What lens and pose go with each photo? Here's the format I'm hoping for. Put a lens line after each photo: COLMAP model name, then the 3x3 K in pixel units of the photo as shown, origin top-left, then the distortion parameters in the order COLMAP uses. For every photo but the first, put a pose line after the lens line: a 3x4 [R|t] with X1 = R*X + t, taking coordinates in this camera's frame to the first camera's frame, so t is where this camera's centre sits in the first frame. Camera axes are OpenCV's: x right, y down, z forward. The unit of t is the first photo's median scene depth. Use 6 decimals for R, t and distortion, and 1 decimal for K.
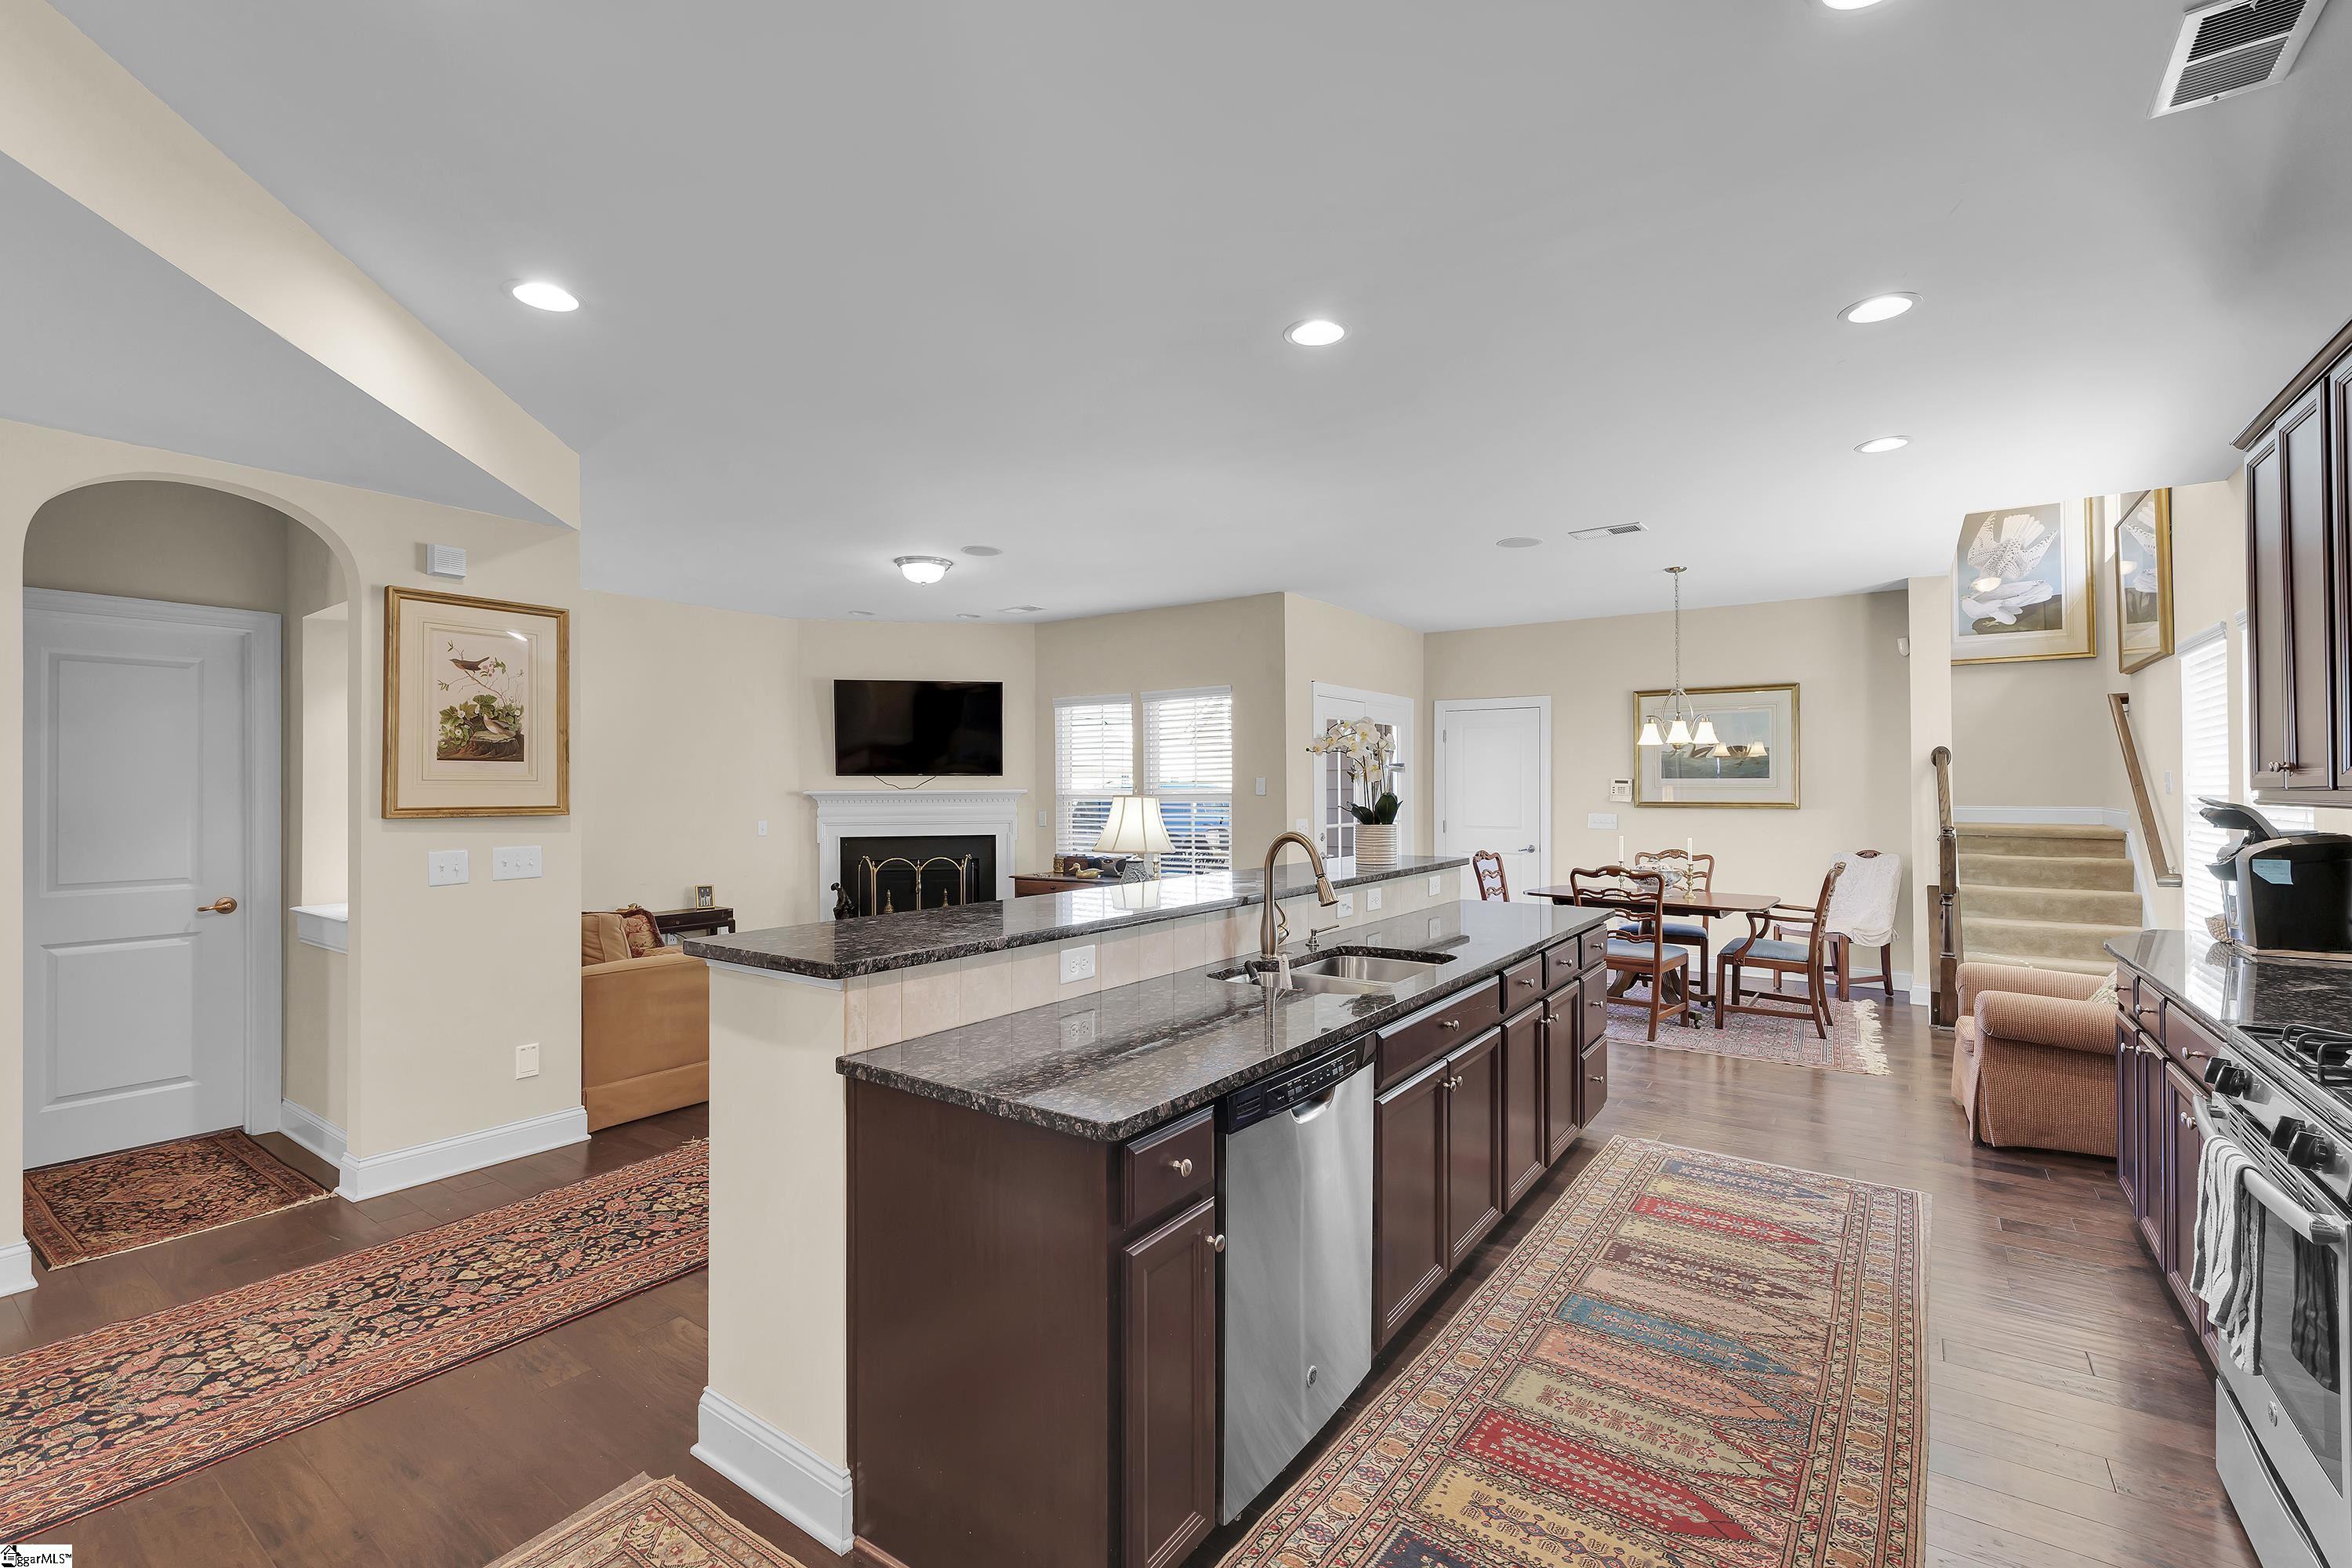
lens RADIAL K [[1020.4, 0, 1171.3], [0, 1020.4, 778.0], [0, 0, 1]] dist [-0.005014, 0.000285]
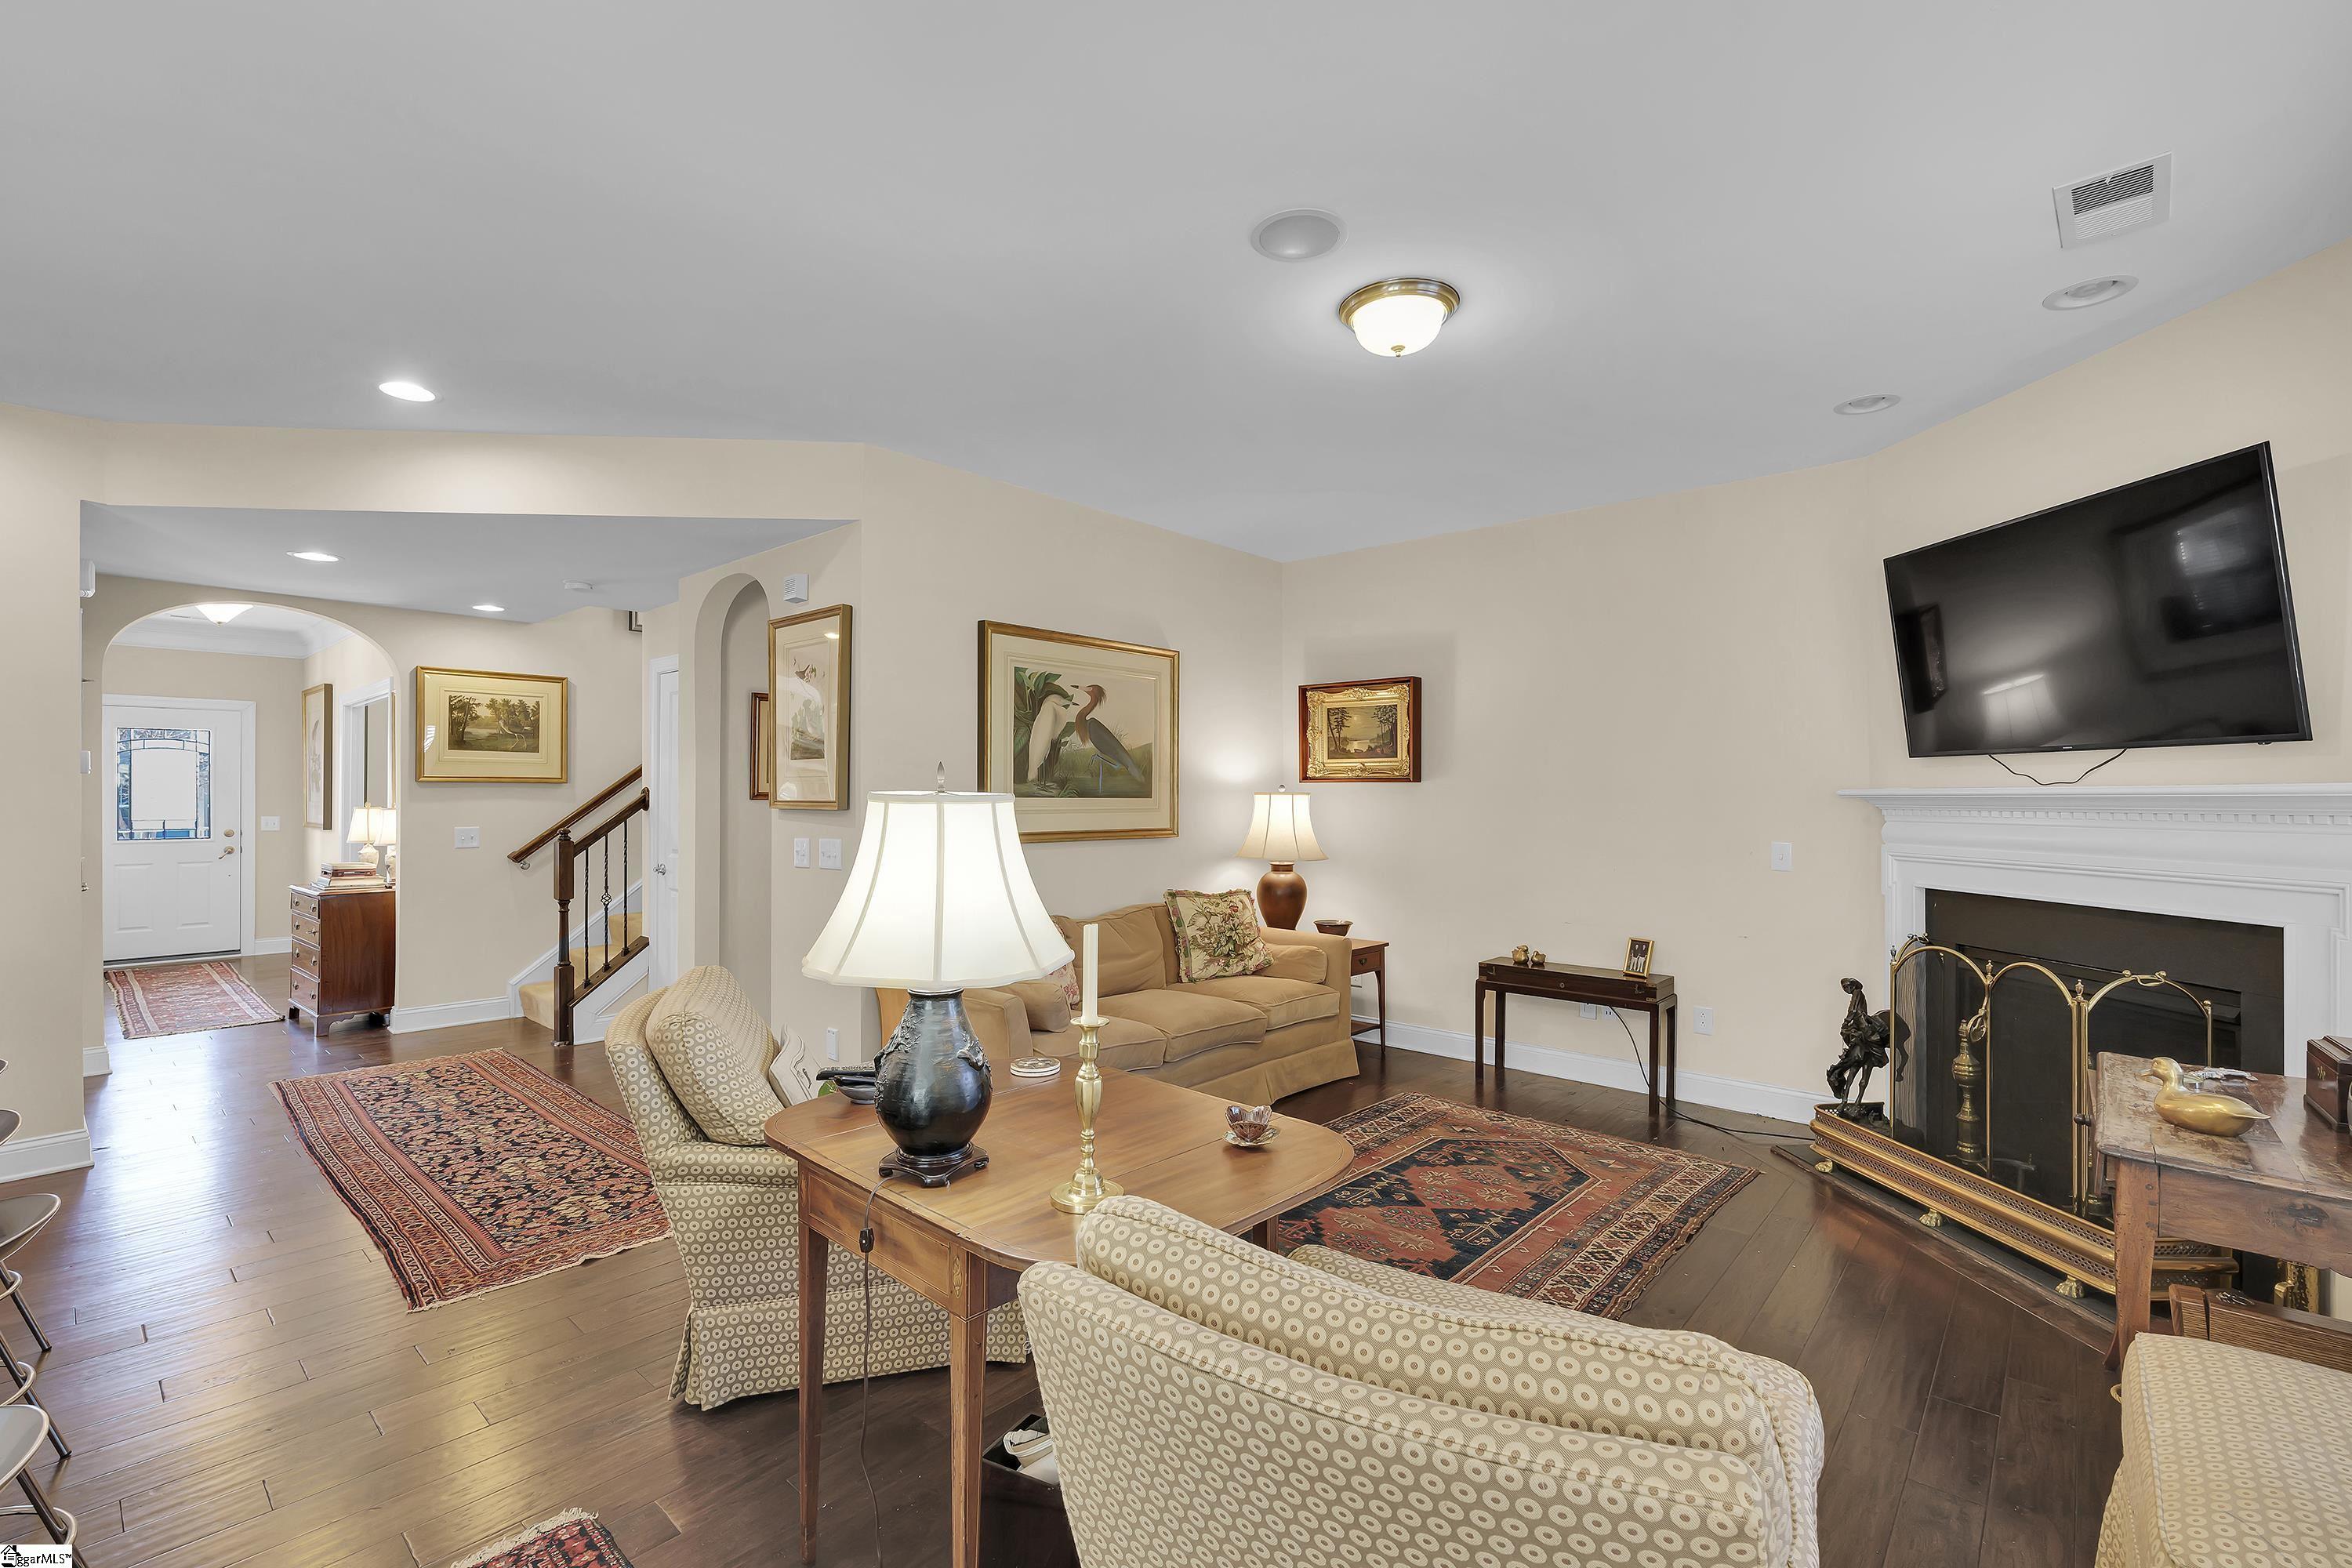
lens RADIAL K [[1029.5, 0, 1185.2], [0, 1029.5, 789.5], [0, 0, 1]] dist [-0.002442, -0.000107]
pose [[-0.106453, -0.000282, -0.994318, 0.433119], [0.009471, 0.999954, -0.001298, 0.023965], [0.994273, -0.009555, -0.106446, 1.673728]]
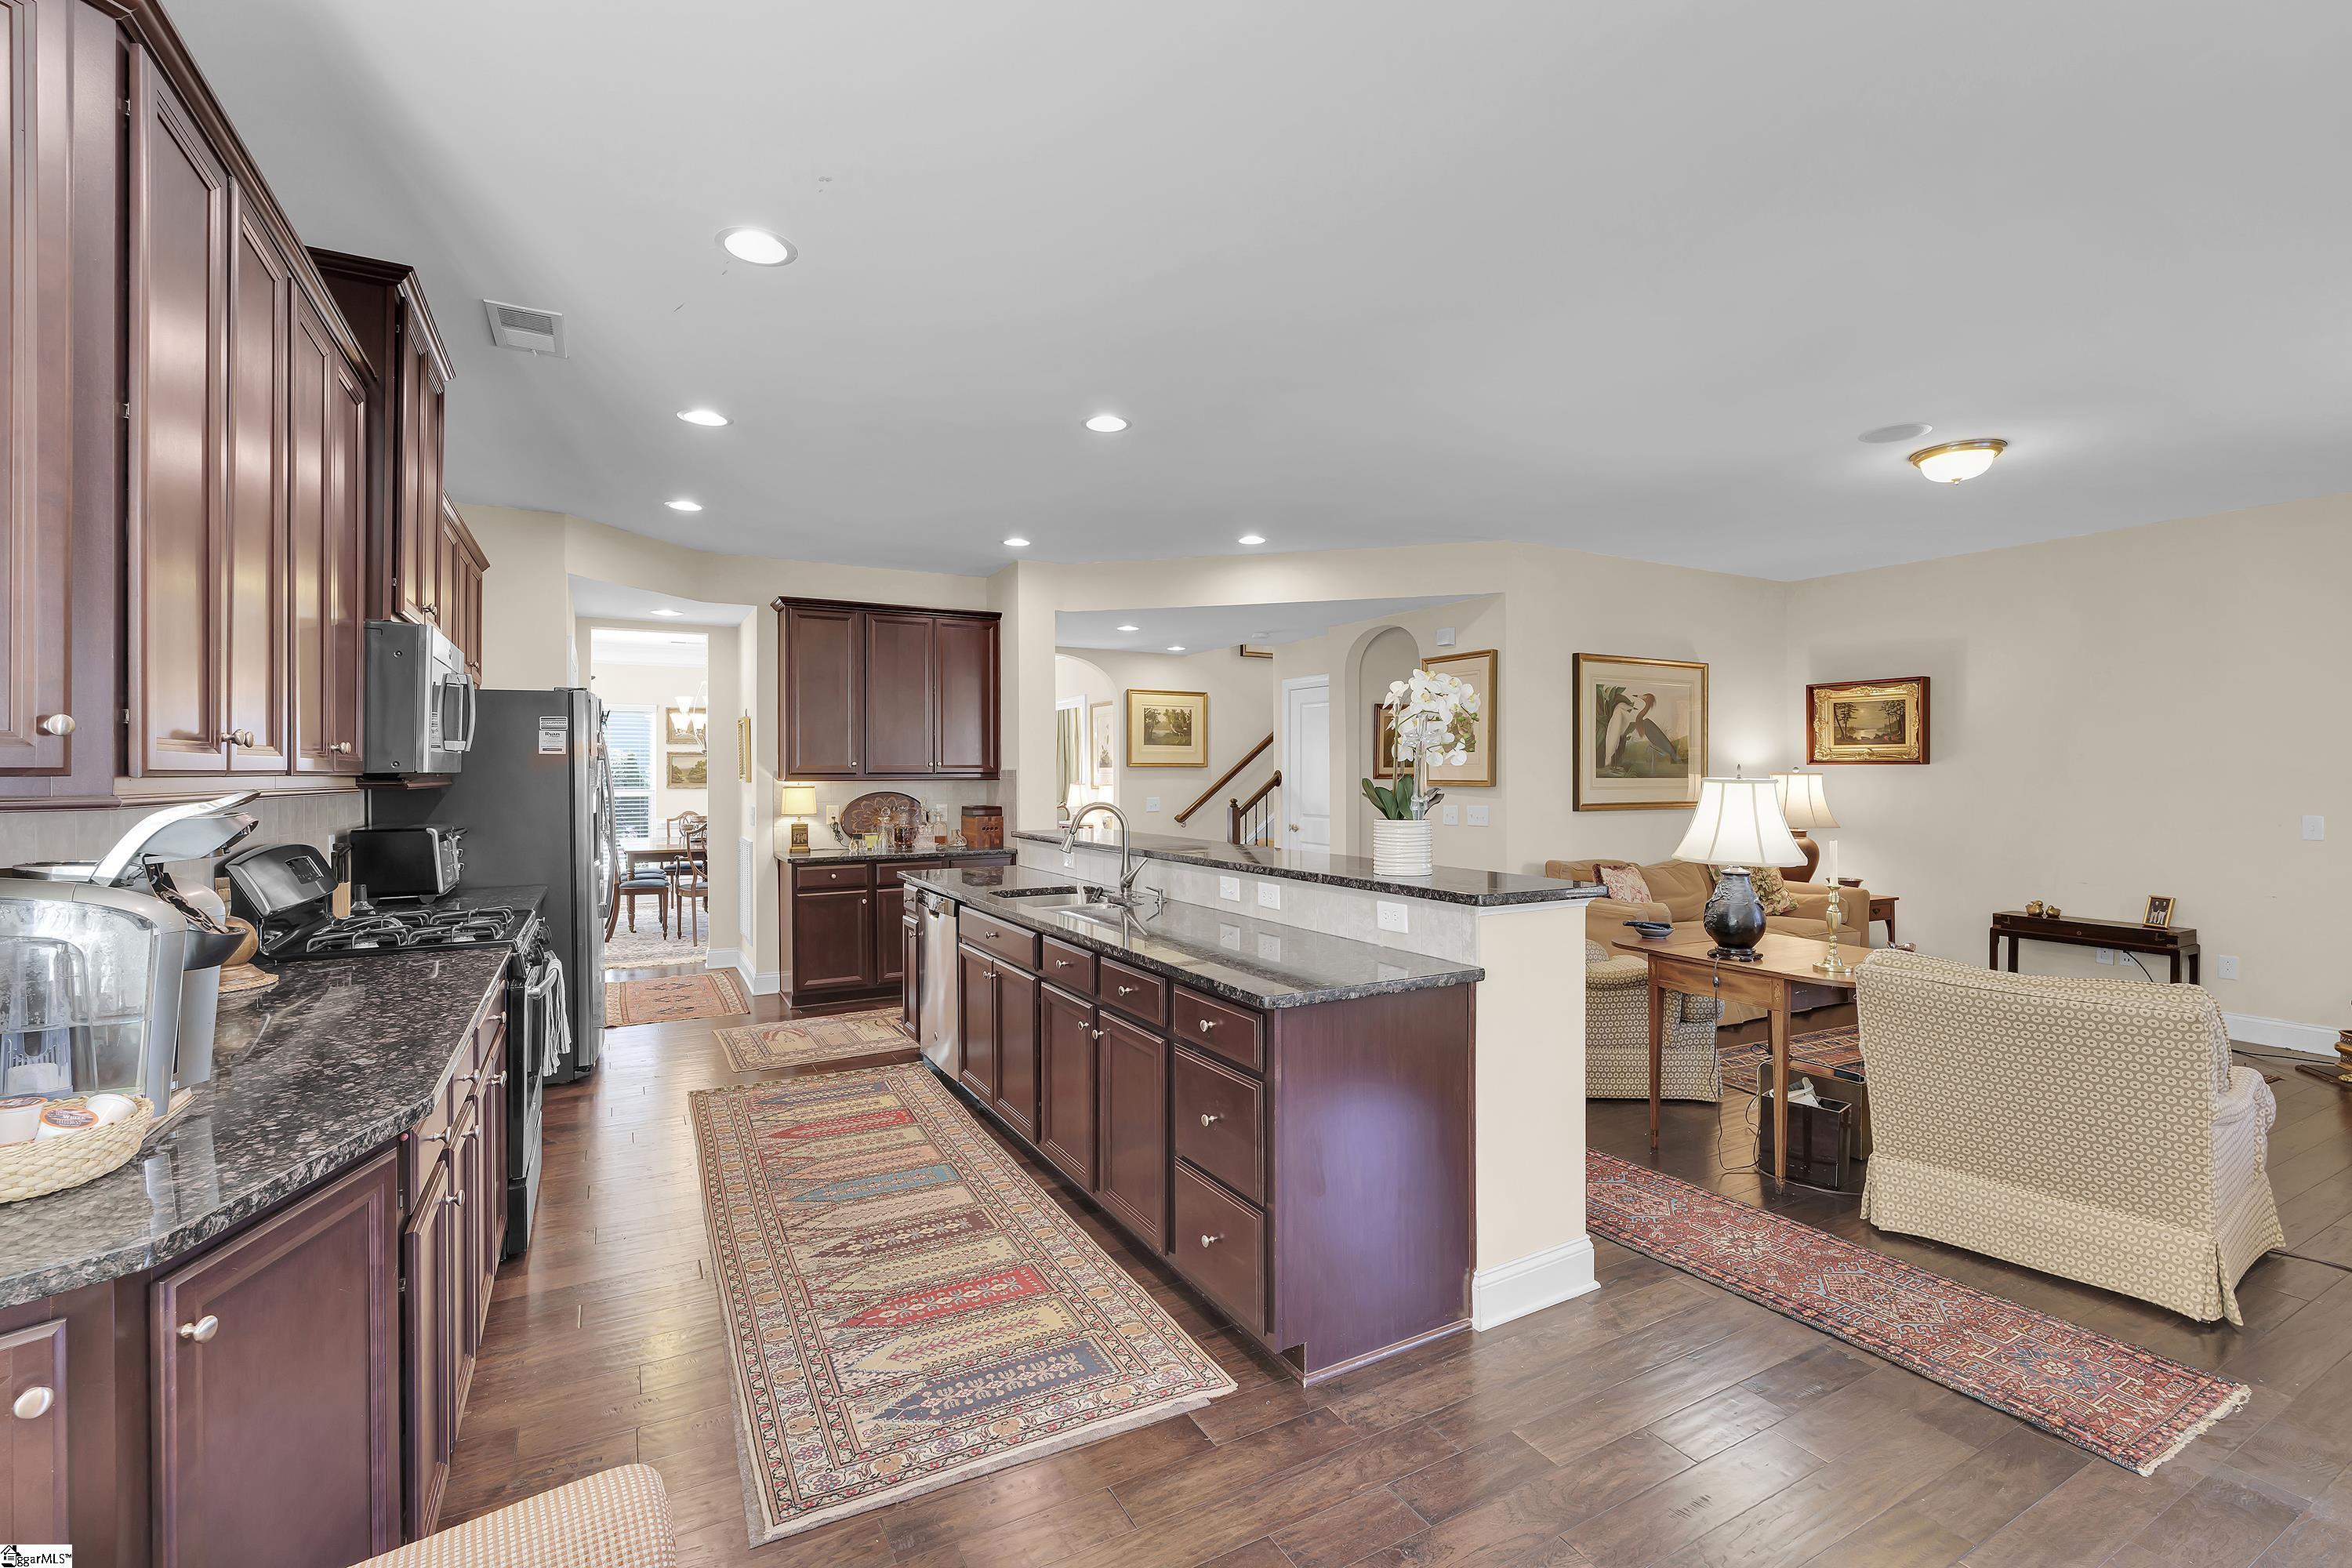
lens RADIAL K [[1041.6, 0, 1185.1], [0, 1041.6, 769.3], [0, 0, 1]] dist [0.002429, 0.000242]
pose [[-0.429014, 0.003432, -0.903291, 1.146853], [0.012911, 0.999914, -0.002332, 0.009980], [0.903205, -0.012663, -0.429022, 1.449964]]
